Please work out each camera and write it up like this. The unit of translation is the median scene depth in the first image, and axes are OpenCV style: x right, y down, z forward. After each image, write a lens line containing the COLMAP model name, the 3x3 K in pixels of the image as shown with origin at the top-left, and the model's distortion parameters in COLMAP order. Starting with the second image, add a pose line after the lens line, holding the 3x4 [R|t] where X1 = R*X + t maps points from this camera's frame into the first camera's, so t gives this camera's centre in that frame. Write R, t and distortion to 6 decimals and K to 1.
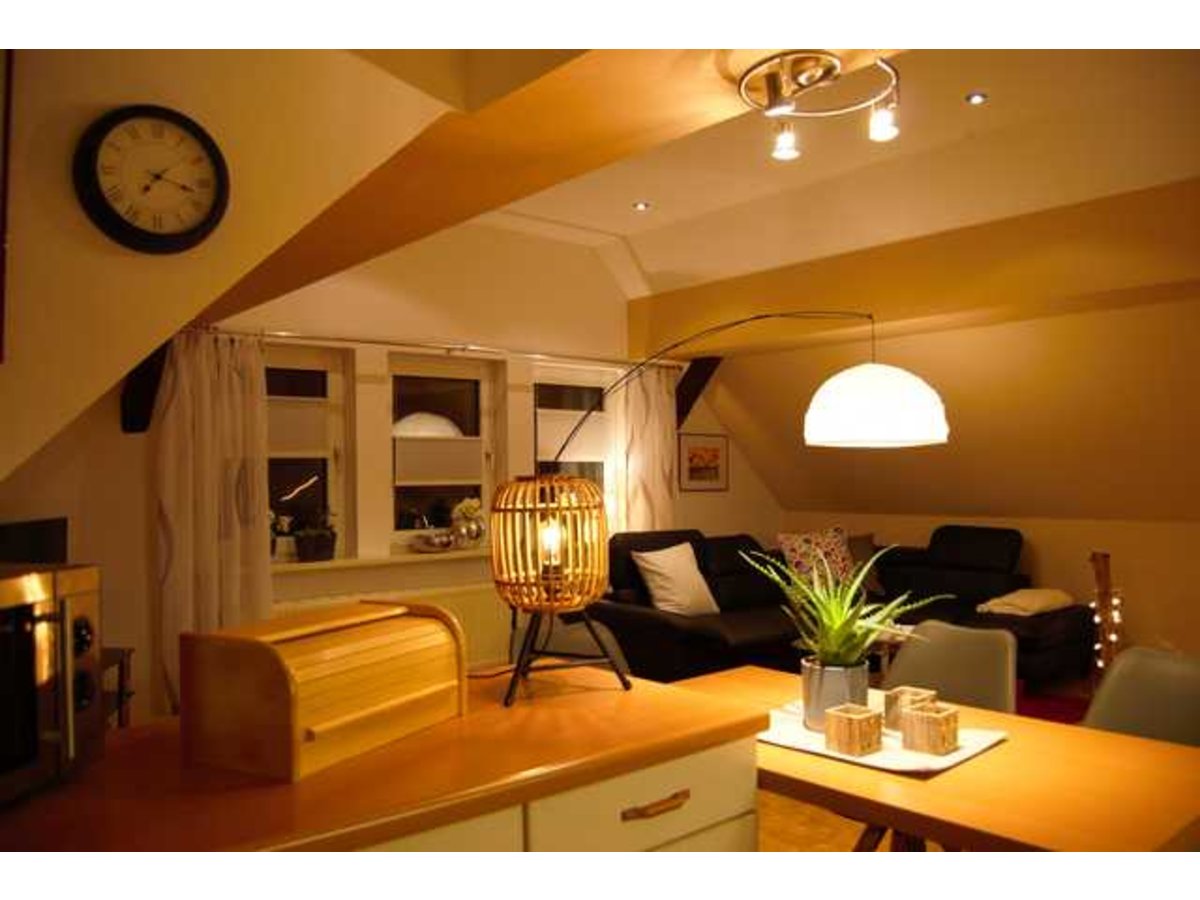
lens RADIAL K [[952.1, 0, 602.3], [0, 952.1, 451.5], [0, 0, 1]] dist [-0.072085, 0.006070]
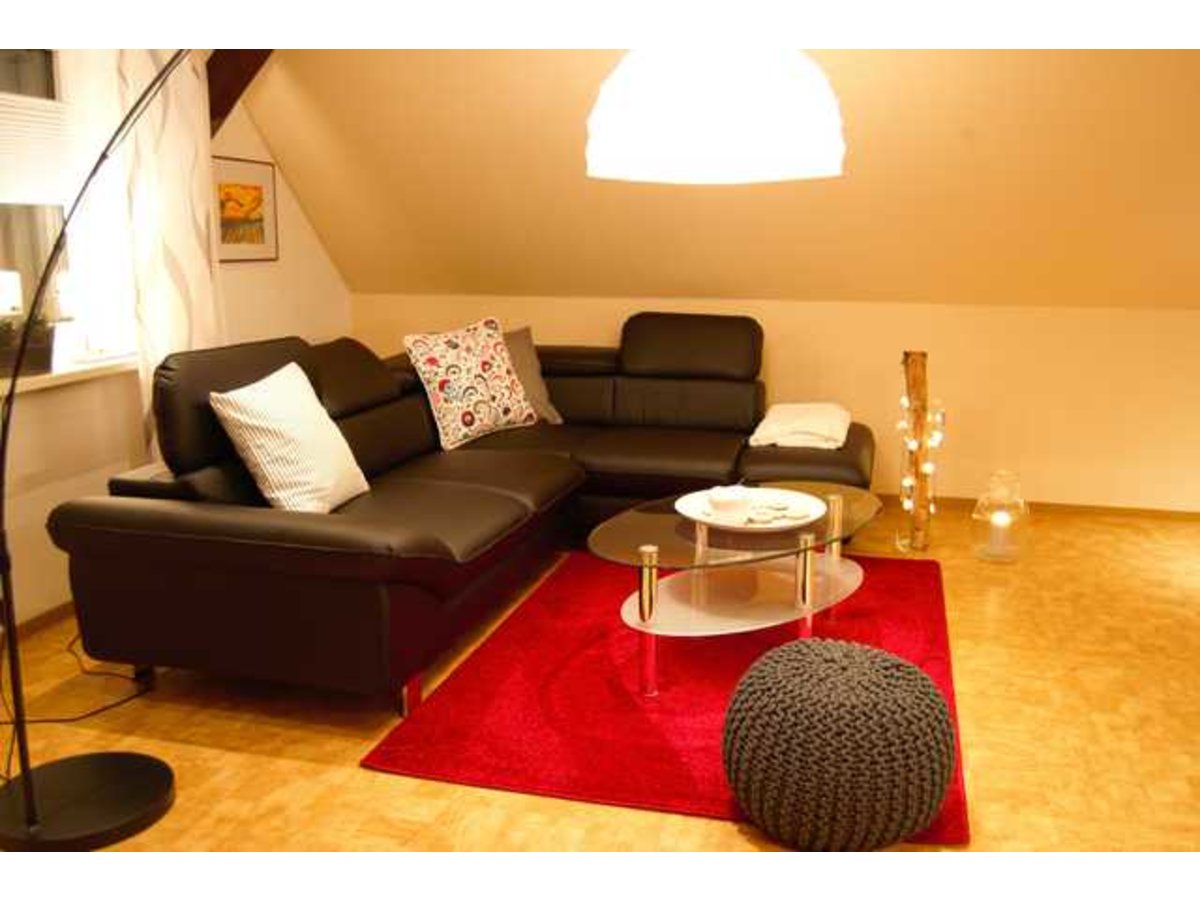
lens RADIAL K [[1071.1, 0, 609.7], [0, 1071.1, 445.6], [0, 0, 1]] dist [-0.061729, 0.027817]
pose [[0.813021, -0.101546, 0.573311, -0.104915], [-0.023286, 0.978215, 0.206285, 0.015351], [-0.581769, -0.181064, 0.792944, 0.417338]]
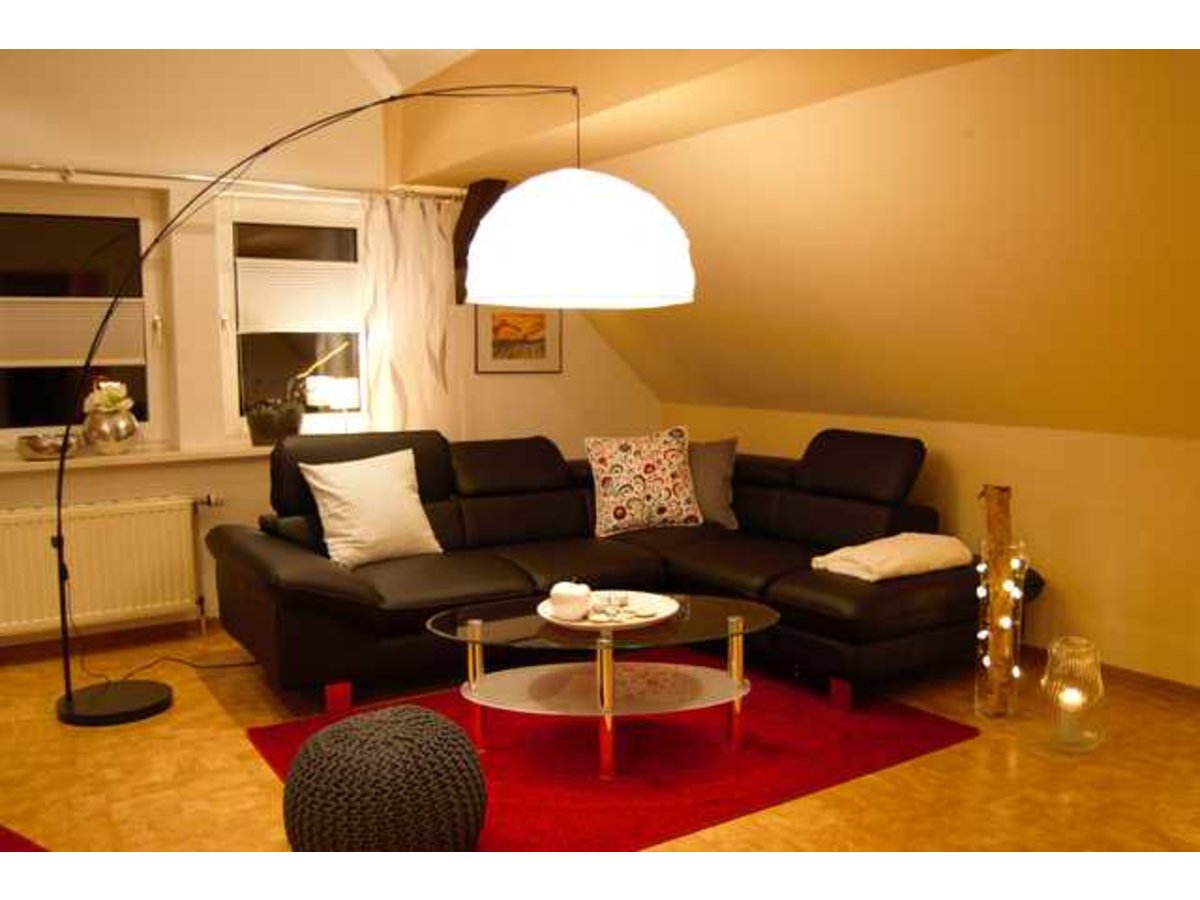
lens RADIAL K [[1049.7, 0, 599.6], [0, 1049.7, 448.1], [0, 0, 1]] dist [-0.064560, 0.009326]
pose [[0.993098, 0.016300, -0.116146, 0.306016], [-0.002357, 0.992870, 0.119180, 0.003292], [0.117261, -0.118083, 0.986056, 0.257665]]
